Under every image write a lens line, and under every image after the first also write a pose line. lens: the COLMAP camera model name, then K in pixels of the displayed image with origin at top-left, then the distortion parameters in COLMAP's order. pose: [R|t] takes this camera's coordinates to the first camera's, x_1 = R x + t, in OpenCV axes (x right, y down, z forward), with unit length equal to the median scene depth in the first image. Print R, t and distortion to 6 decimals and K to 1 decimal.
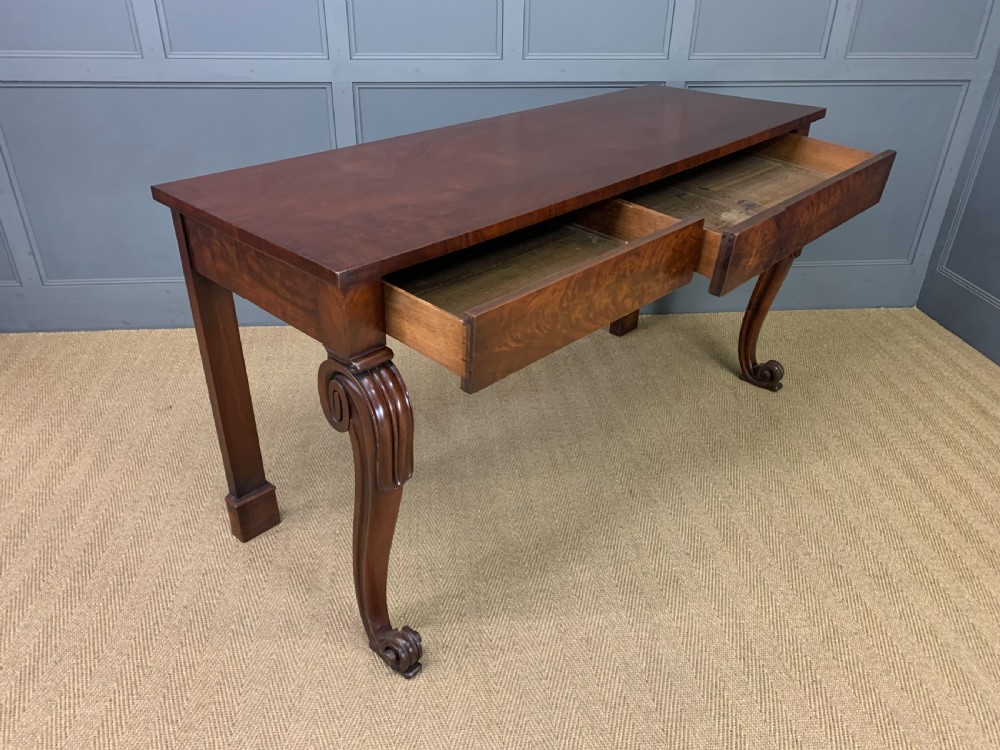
lens RADIAL K [[766.1, 0, 489.6], [0, 766.1, 382.9], [0, 0, 1]] dist [0.034477, -0.031119]
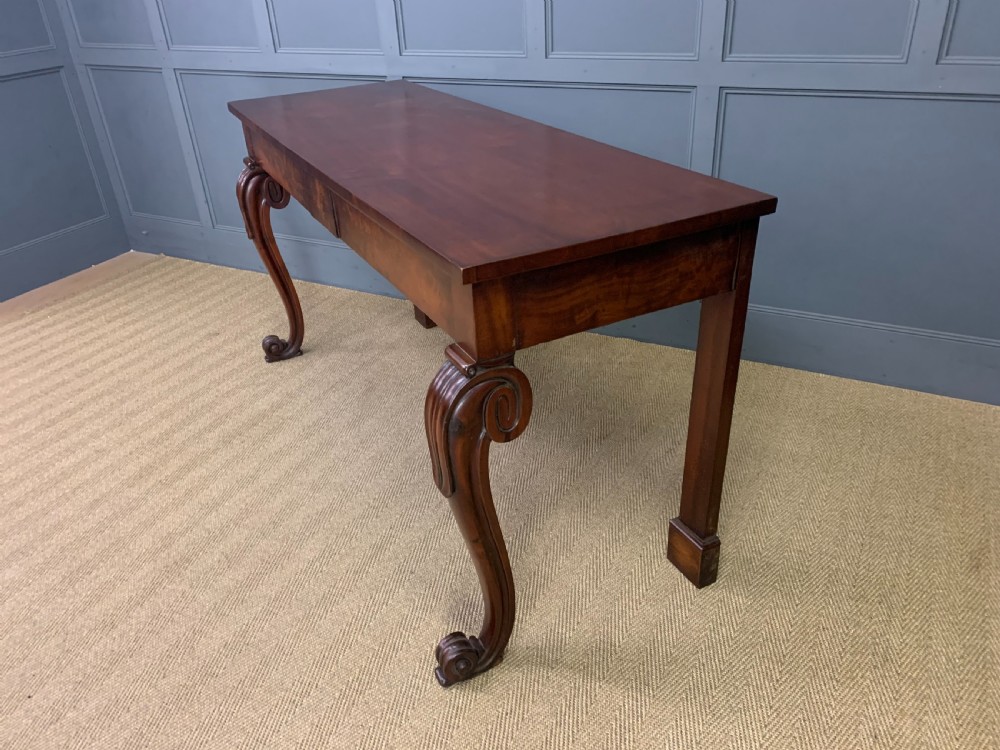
lens RADIAL K [[766.1, 0, 501.6], [0, 766.1, 383.6], [0, 0, 1]] dist [0.034477, -0.031119]
pose [[0.833395, 0.226917, -0.503946, 0.572717], [-0.229877, 0.971531, 0.057306, -0.063004], [0.502603, 0.068087, 0.861832, 0.160184]]
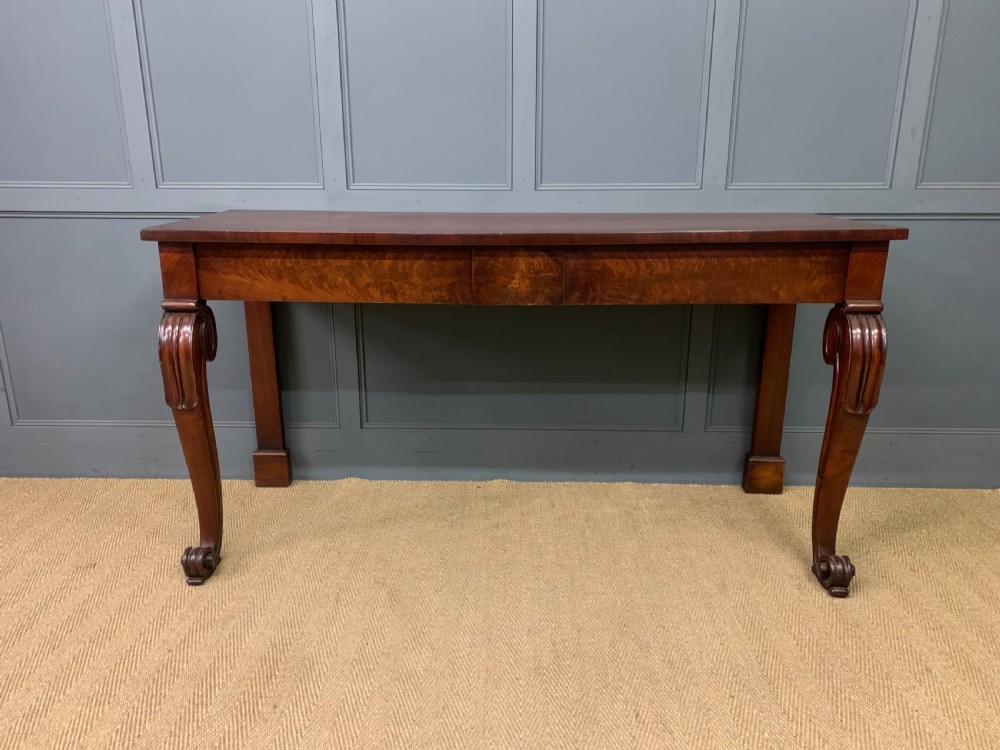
lens RADIAL K [[766.1, 0, 493.9], [0, 766.1, 380.8], [0, 0, 1]] dist [0.034477, -0.031119]
pose [[0.991908, 0.020883, -0.125233, 0.111258], [-0.051636, 0.967472, -0.247652, 0.022190], [0.115988, 0.252115, 0.960721, 0.183879]]
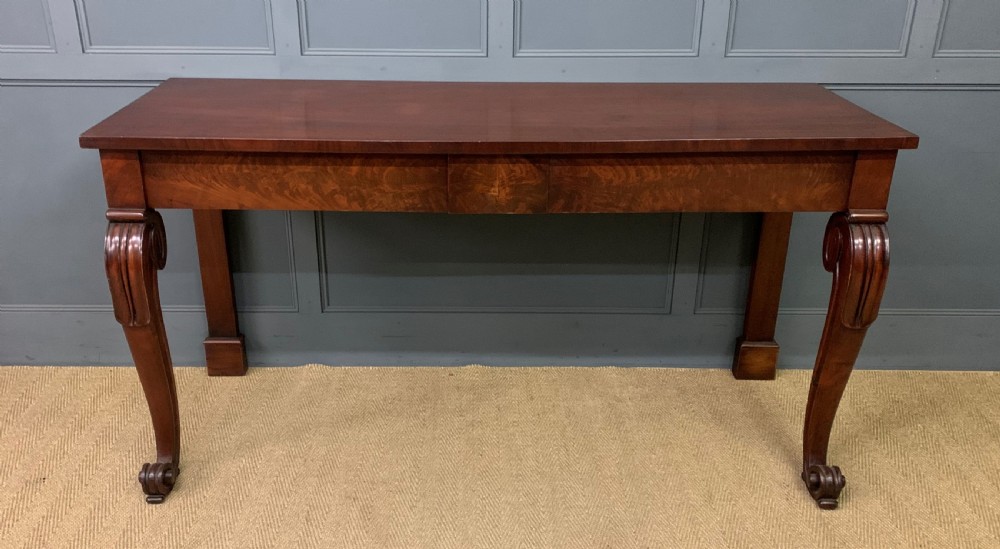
lens RADIAL K [[874.3, 0, 478.3], [0, 874.3, 268.9], [0, 0, 1]] dist [0.047751, -0.061702]
pose [[0.995108, 0.029697, -0.094220, 0.098663], [-0.041878, 0.990620, -0.130071, -0.077557], [0.089473, 0.133381, 0.987018, 0.118686]]
